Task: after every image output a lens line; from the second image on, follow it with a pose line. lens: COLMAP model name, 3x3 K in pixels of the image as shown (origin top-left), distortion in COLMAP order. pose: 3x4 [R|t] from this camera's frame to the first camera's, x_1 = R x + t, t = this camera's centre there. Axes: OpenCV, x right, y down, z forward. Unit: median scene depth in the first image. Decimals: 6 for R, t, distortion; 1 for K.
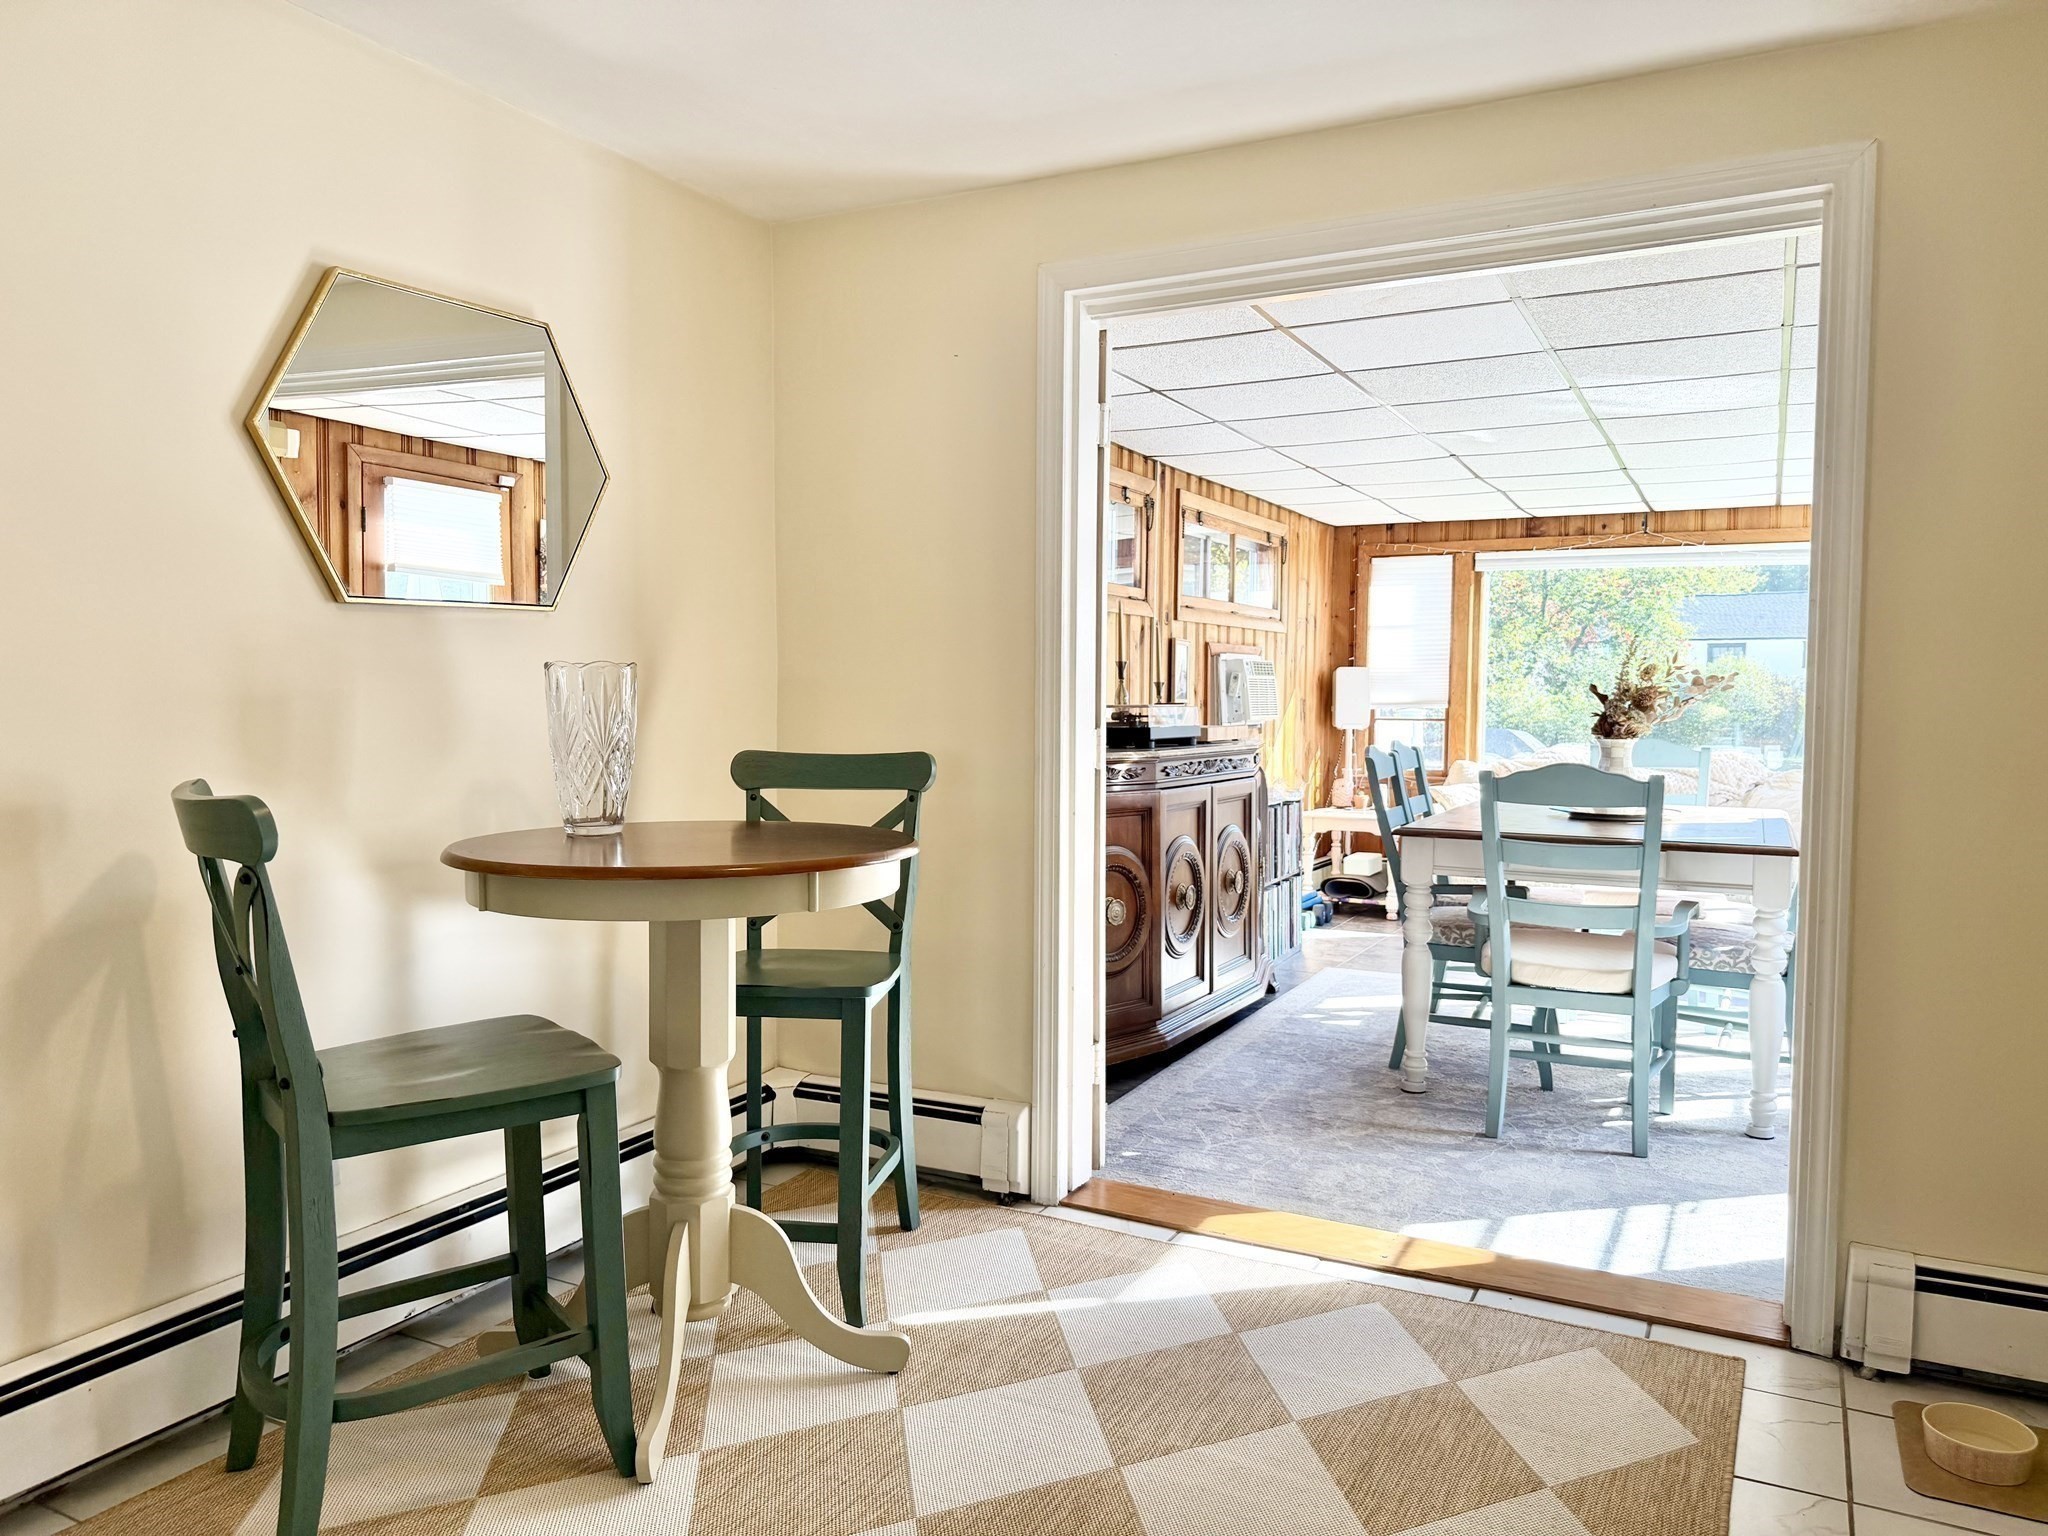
lens RADIAL K [[1437.0, 0, 1024.0], [0, 1437.0, 768.0], [0, 0, 1]] dist [0.084694, -0.119173]
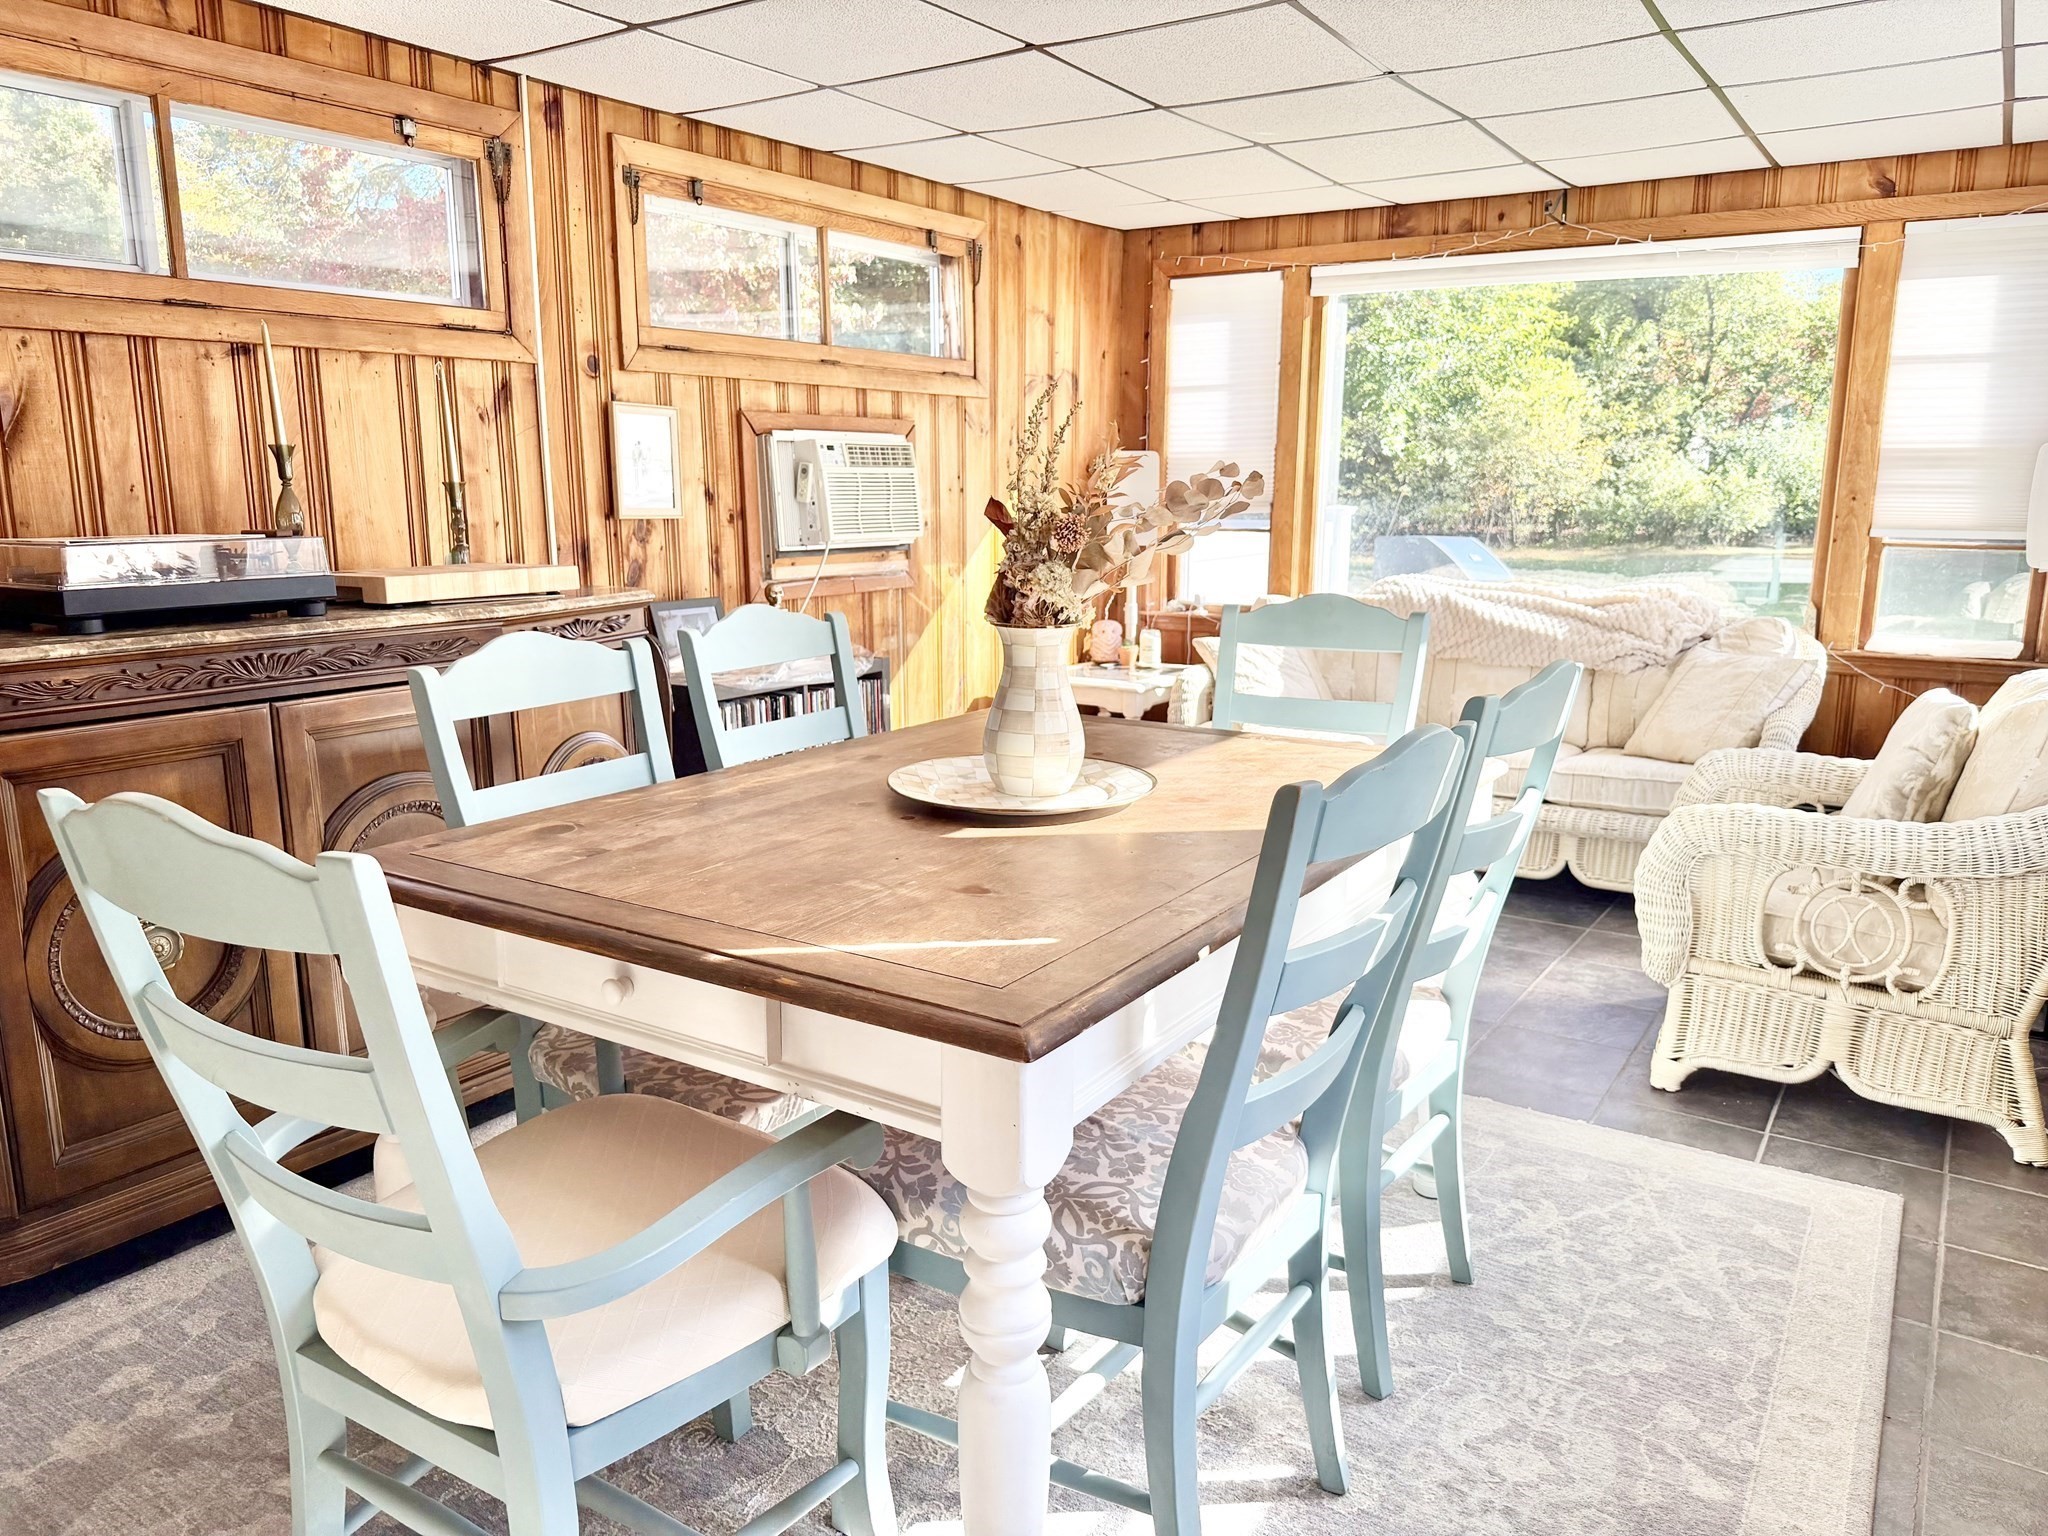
lens RADIAL K [[1466.5, 0, 1010.0], [0, 1466.5, 774.4], [0, 0, 1]] dist [0.008363, 0.000026]
pose [[0.993935, 0.017411, -0.108579, 0.260300], [-0.000913, 0.988659, 0.150177, -0.023809], [0.109962, -0.149167, 0.982679, 0.319963]]
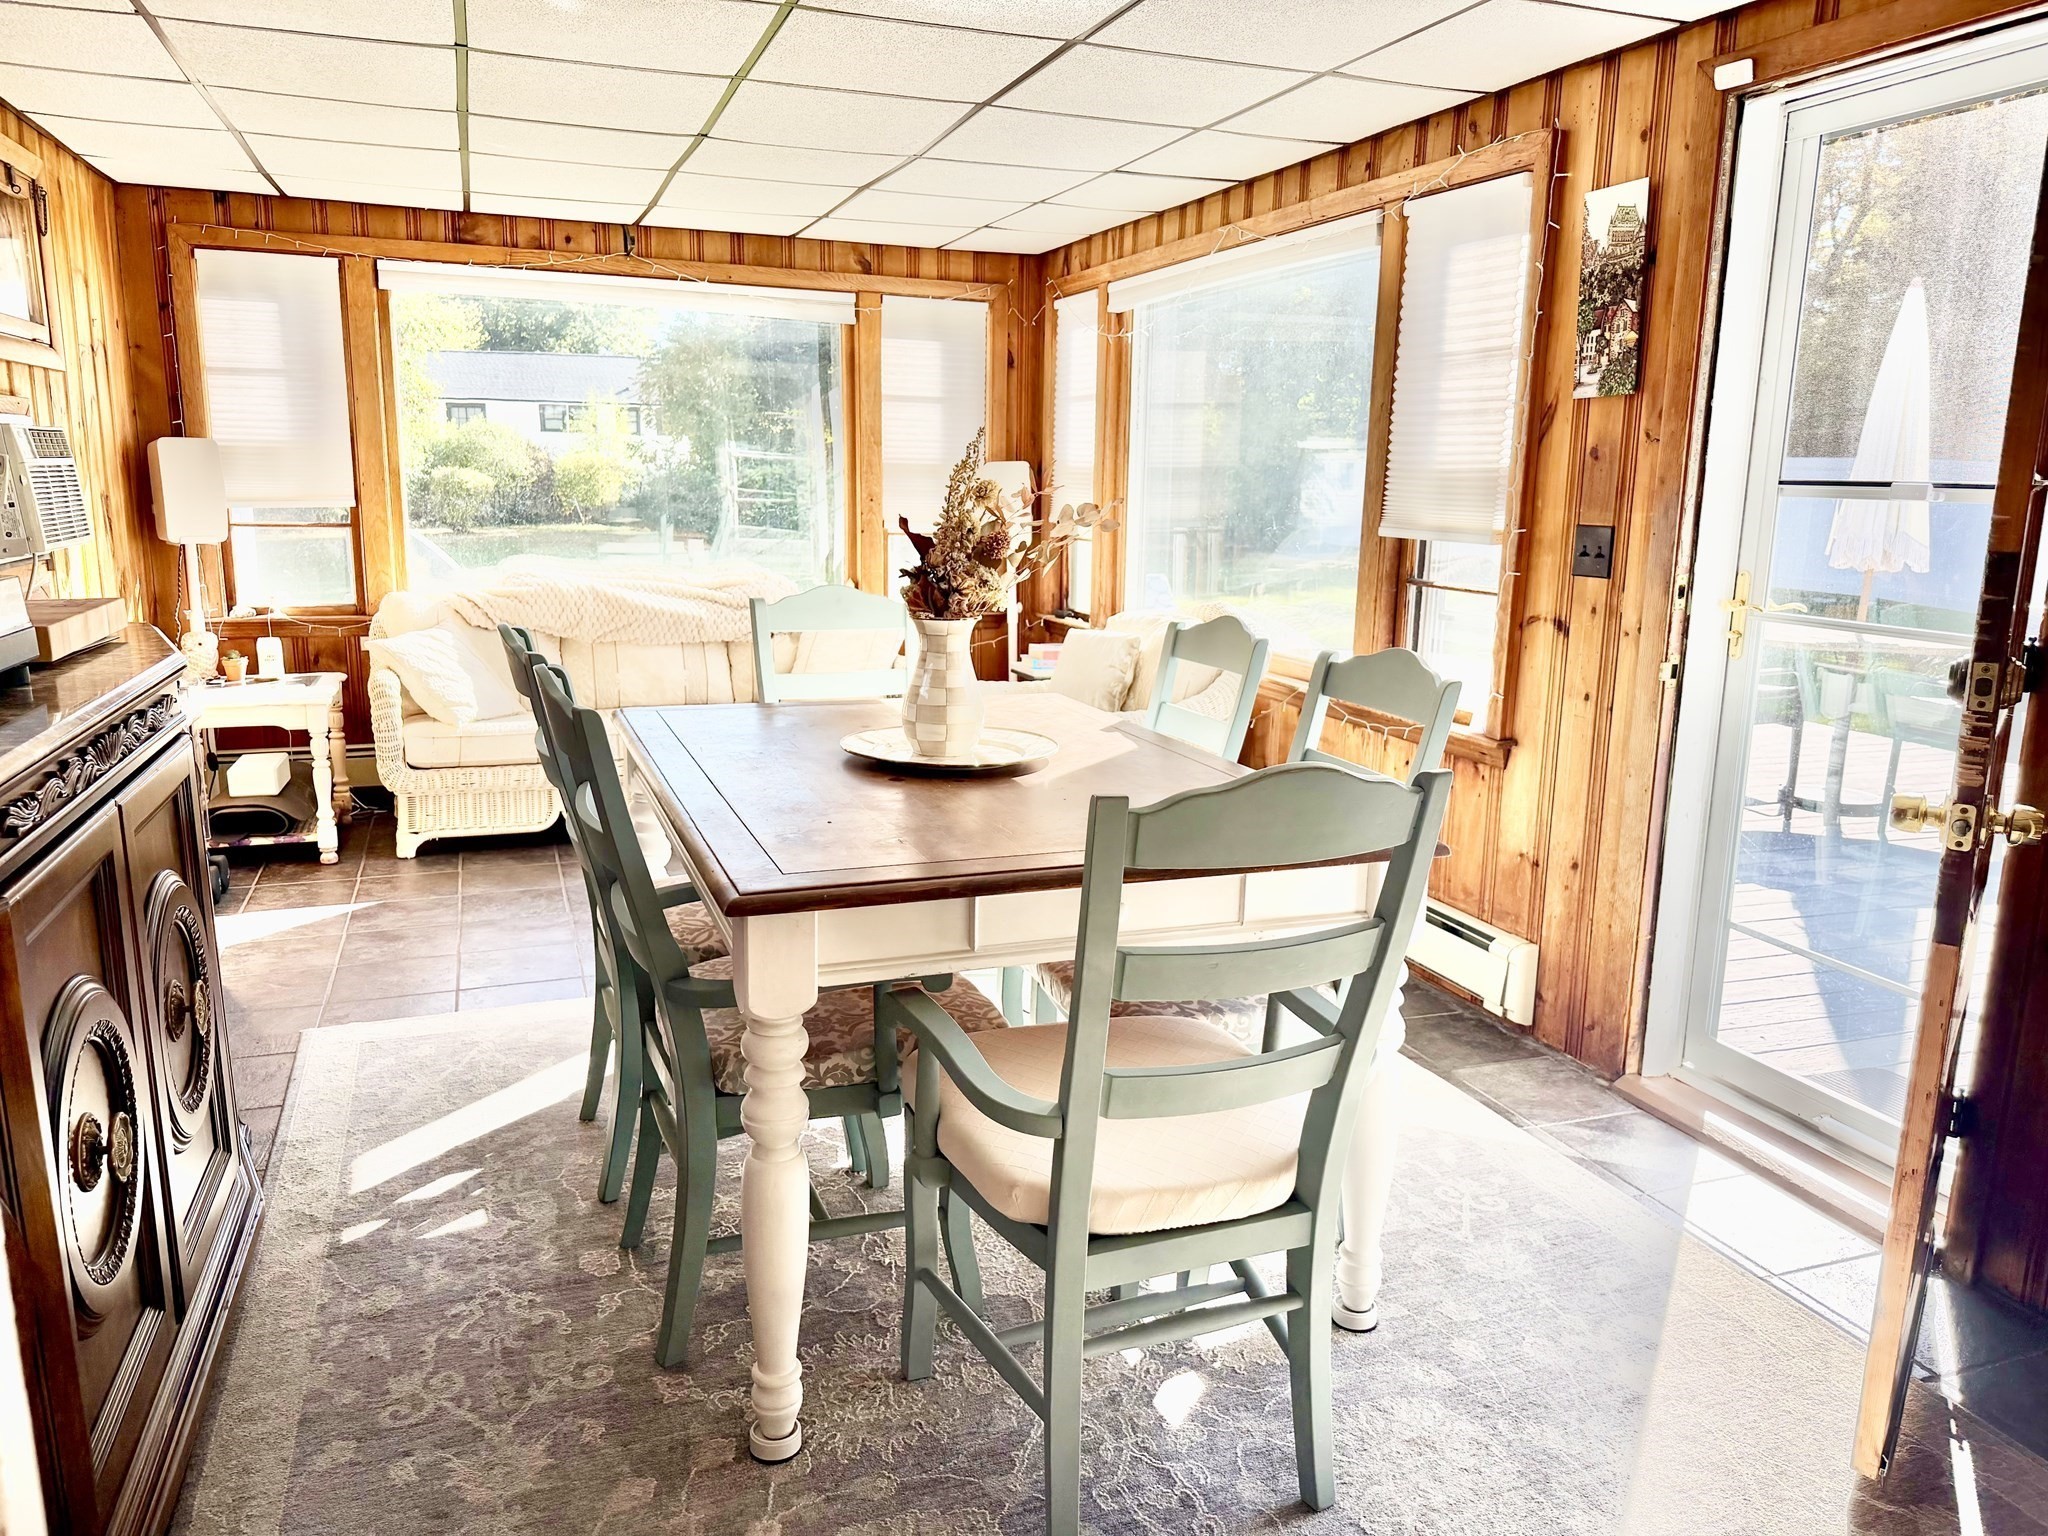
lens RADIAL K [[1466.5, 0, 1010.0], [0, 1466.5, 774.4], [0, 0, 1]] dist [0.008363, 0.000026]
pose [[0.686235, -0.140749, 0.713632, 0.011339], [0.021121, 0.984542, 0.173870, -0.033459], [-0.727073, -0.104243, 0.678600, 0.349527]]
